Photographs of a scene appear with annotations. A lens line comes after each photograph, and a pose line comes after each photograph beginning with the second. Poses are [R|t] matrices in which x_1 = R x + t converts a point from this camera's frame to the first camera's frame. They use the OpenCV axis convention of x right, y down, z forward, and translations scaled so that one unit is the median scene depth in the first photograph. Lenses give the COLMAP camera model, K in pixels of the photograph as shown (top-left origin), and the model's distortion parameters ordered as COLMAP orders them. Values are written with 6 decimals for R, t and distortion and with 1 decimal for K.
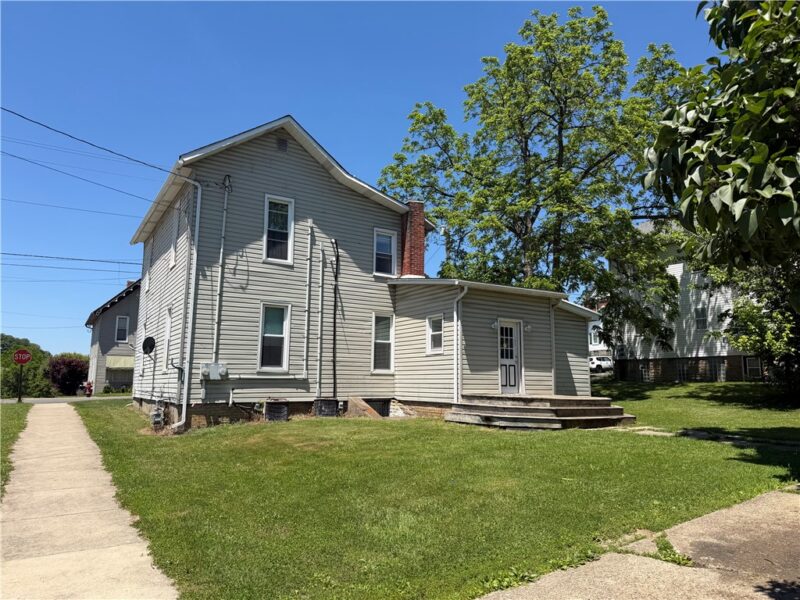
lens RADIAL K [[545.6, 0, 400.0], [0, 545.6, 300.0], [0, 0, 1]] dist [0.073327, -0.001498]
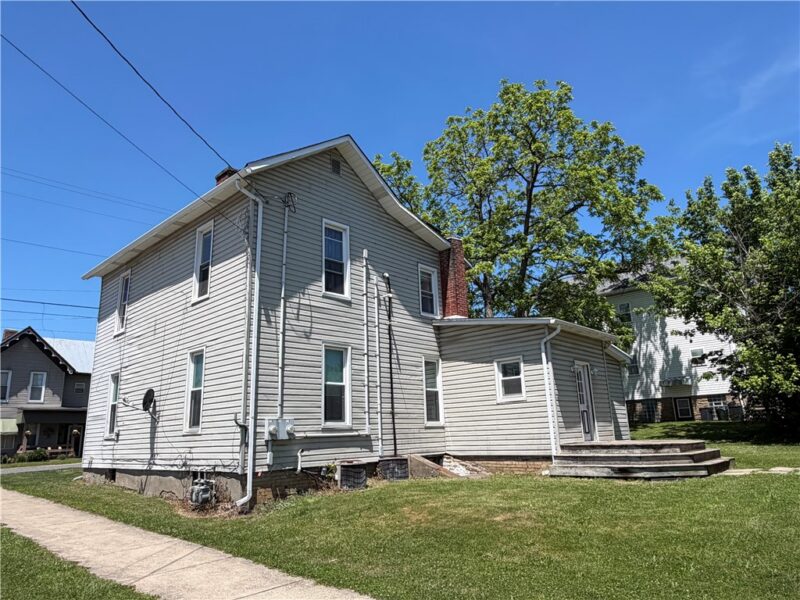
lens RADIAL K [[523.7, 0, 400.0], [0, 523.7, 300.0], [0, 0, 1]] dist [-0.005731, -0.001259]
pose [[0.968548, 0.021175, 0.247924, -0.328733], [0.004987, 0.994520, -0.104423, 0.021649], [-0.248776, 0.102375, 0.963135, 0.190884]]
